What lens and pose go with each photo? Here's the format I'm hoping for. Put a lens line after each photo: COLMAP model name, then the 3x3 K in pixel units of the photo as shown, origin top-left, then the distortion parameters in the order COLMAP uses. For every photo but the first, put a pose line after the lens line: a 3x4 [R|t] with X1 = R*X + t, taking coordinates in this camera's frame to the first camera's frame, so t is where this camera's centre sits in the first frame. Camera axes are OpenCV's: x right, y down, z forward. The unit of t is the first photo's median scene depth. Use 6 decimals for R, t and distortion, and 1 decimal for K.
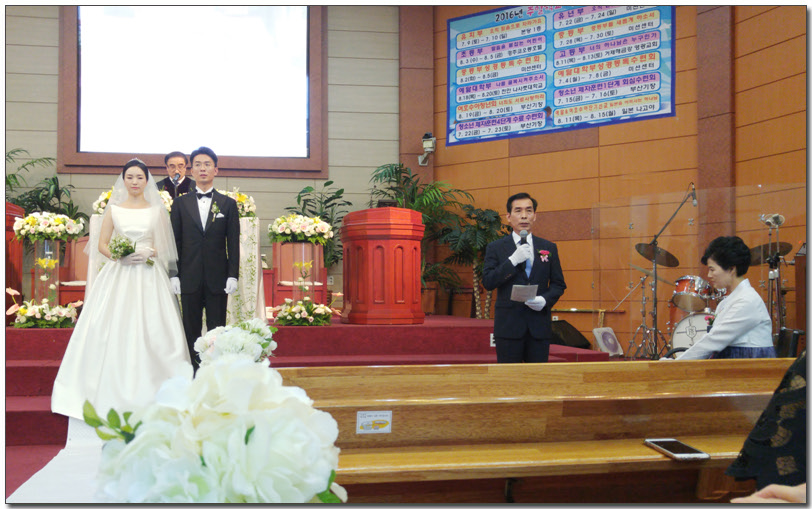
lens RADIAL K [[770.1, 0, 351.3], [0, 770.1, 276.8], [0, 0, 1]] dist [0.175121, -0.649393]
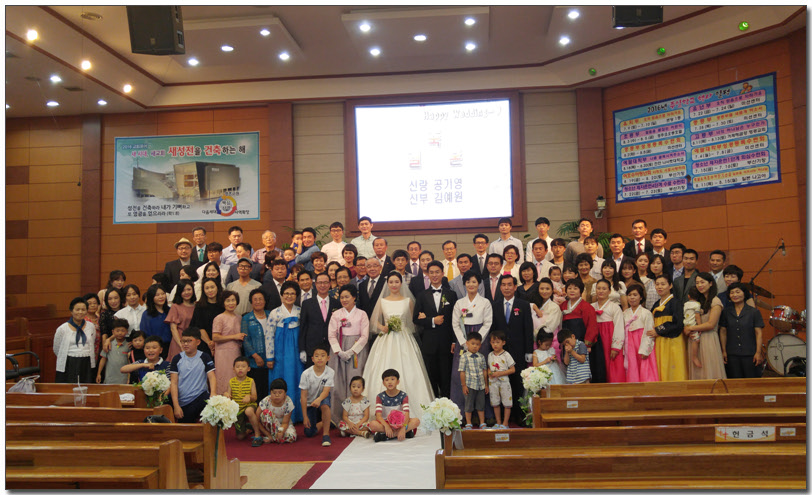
lens RADIAL K [[748.2, 0, 411.4], [0, 748.2, 230.0], [0, 0, 1]] dist [0.002027, -0.013027]
pose [[0.972830, -0.041147, -0.227834, 0.075498], [0.029014, 0.997989, -0.056354, -0.062899], [0.229694, 0.048212, 0.972068, -0.374574]]
